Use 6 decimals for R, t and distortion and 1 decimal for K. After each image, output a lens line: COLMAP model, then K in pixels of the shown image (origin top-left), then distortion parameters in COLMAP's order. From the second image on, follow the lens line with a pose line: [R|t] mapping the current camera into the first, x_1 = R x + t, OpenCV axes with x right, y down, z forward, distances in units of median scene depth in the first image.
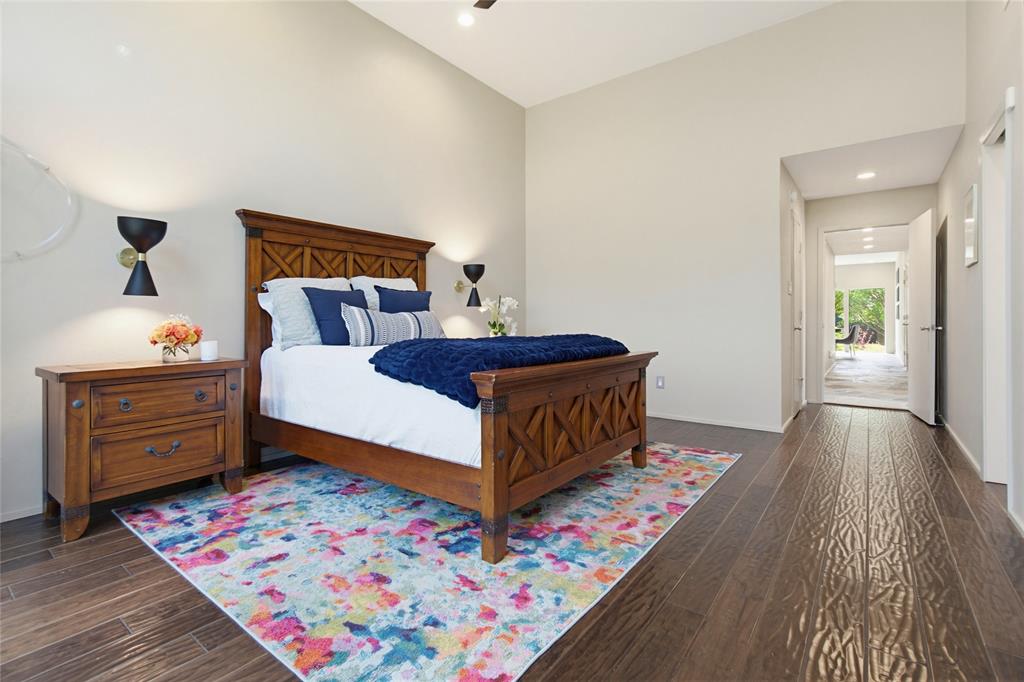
lens RADIAL K [[473.0, 0, 512.4], [0, 473.0, 321.2], [0, 0, 1]] dist [-0.011523, 0.000512]
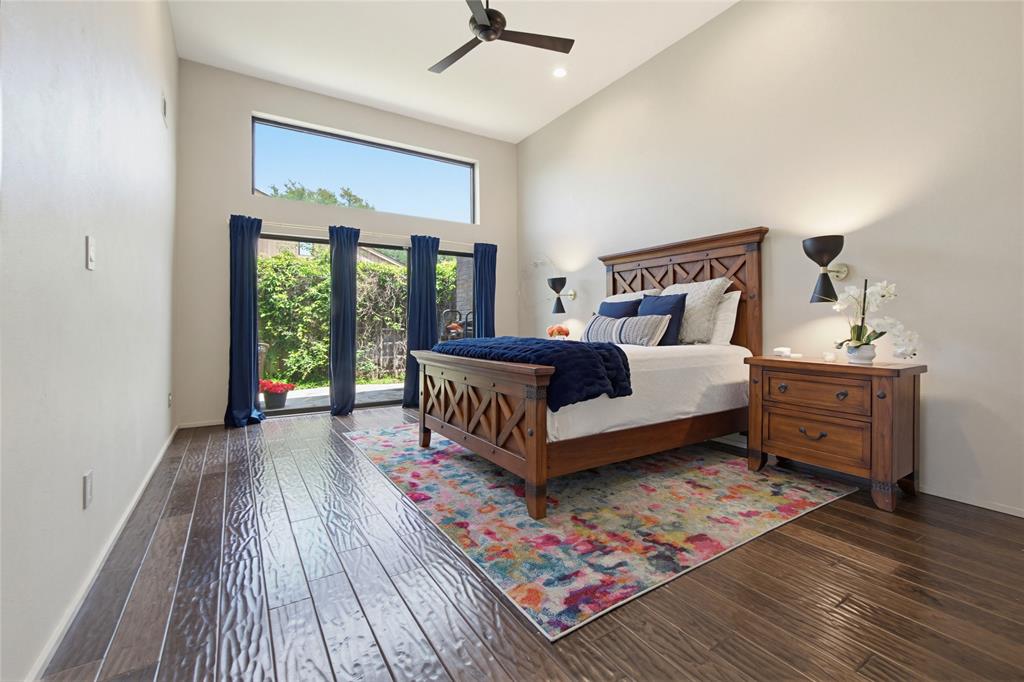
lens RADIAL K [[441.4, 0, 501.3], [0, 441.4, 325.2], [0, 0, 1]] dist [-0.004151, 0.004532]
pose [[-0.363521, 0.001823, -0.931584, 1.161724], [0.000416, 0.999998, 0.001794, -0.002905], [0.931586, 0.000265, -0.363521, 1.465816]]
